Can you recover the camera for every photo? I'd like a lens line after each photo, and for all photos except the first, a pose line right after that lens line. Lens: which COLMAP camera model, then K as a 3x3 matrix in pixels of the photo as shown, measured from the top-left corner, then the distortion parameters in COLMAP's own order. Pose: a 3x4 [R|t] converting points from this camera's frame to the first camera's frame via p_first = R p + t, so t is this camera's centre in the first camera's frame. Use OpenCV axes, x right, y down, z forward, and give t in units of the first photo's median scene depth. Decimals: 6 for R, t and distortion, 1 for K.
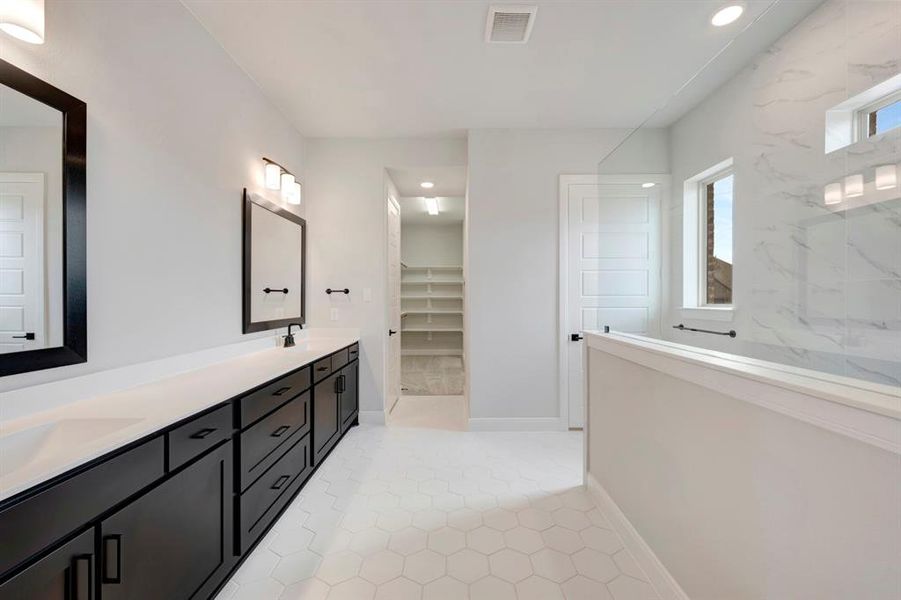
lens RADIAL K [[359.7, 0, 451.4], [0, 359.7, 297.9], [0, 0, 1]] dist [-0.002055, -0.000426]
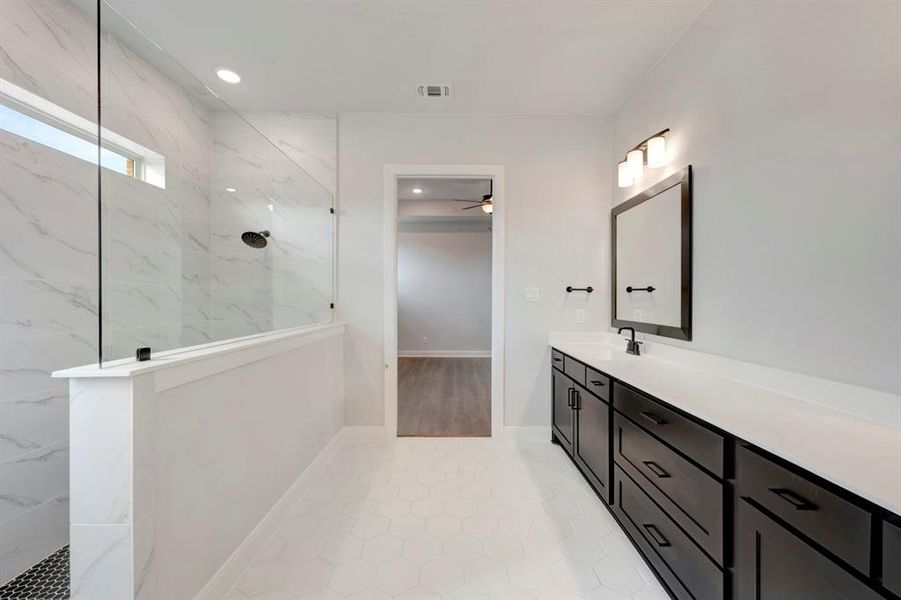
lens RADIAL K [[359.7, 0, 451.0], [0, 359.7, 298.2], [0, 0, 1]] dist [-0.002055, -0.000426]
pose [[-0.999938, -0.001305, -0.011085, -0.023512], [-0.001391, 0.999969, 0.007749, -0.005441], [0.011074, 0.007764, -0.999909, 2.028568]]
